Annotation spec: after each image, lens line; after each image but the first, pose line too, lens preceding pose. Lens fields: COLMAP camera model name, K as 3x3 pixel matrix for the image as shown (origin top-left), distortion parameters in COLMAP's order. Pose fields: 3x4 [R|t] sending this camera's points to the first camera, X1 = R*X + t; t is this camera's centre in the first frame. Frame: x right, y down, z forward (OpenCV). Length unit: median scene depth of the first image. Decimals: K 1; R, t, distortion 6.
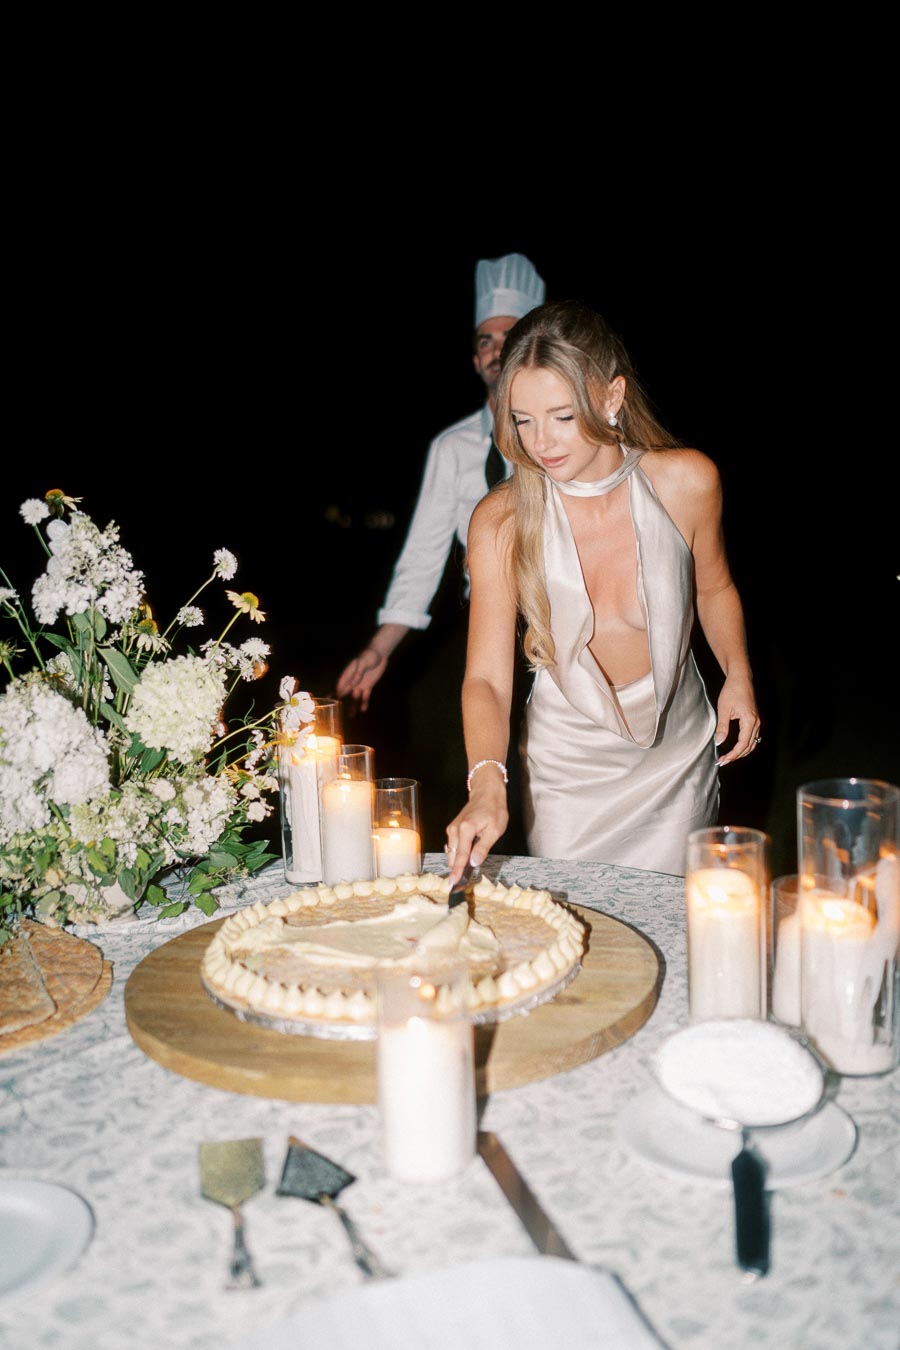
lens RADIAL K [[1286.3, 0, 451.1], [0, 1286.3, 678.2], [0, 0, 1]] dist [-0.008141, 0.000000]
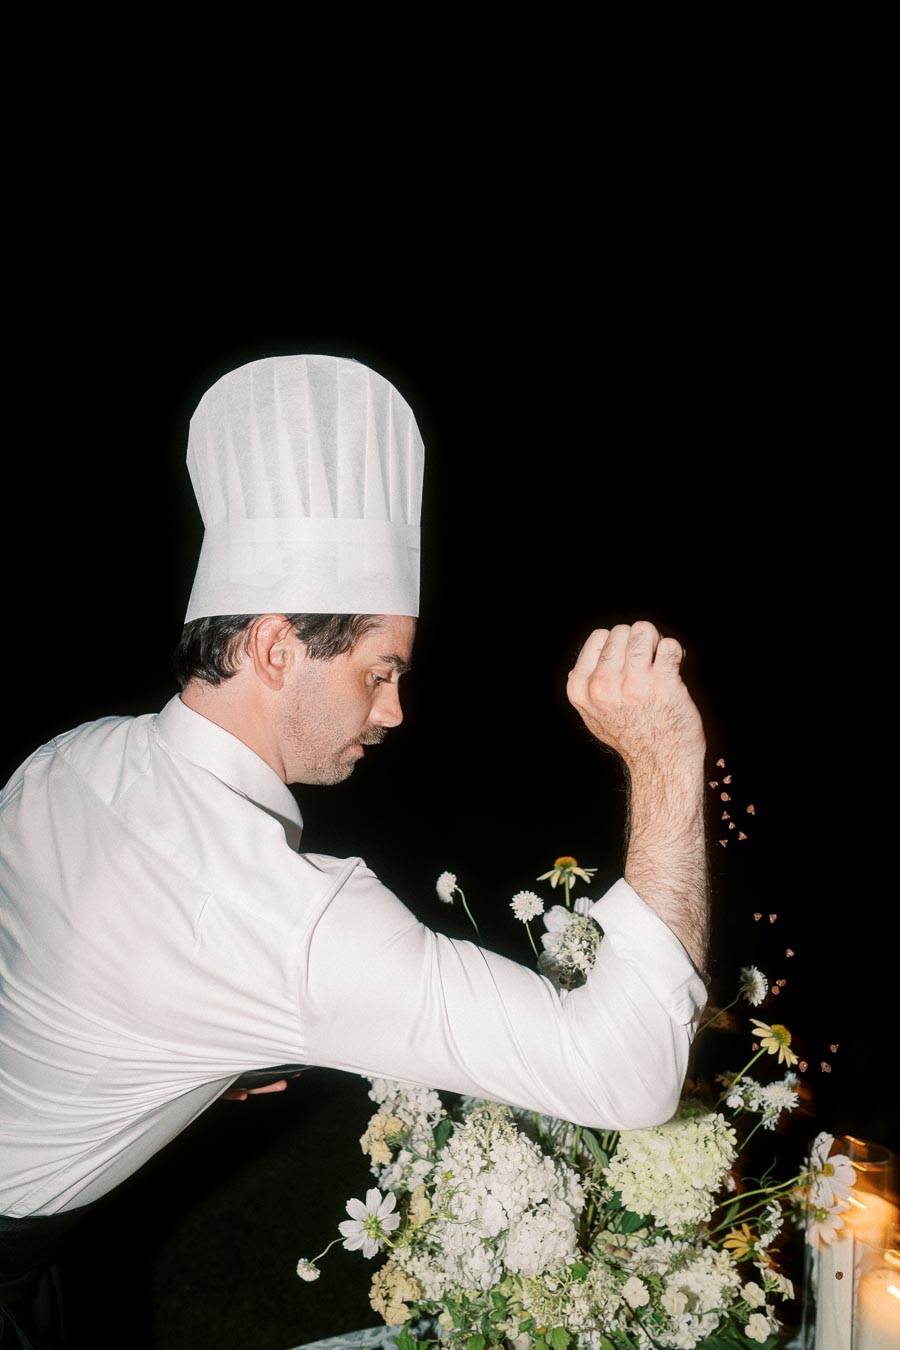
lens RADIAL K [[1286.3, 0, 453.8], [0, 1286.3, 674.4], [0, 0, 1]] dist [-0.008141, 0.000000]
pose [[0.890967, 0.063744, -0.449572, 0.003803], [-0.133460, 0.983127, -0.125097, -0.158891], [0.434012, 0.171457, 0.884441, 0.193229]]
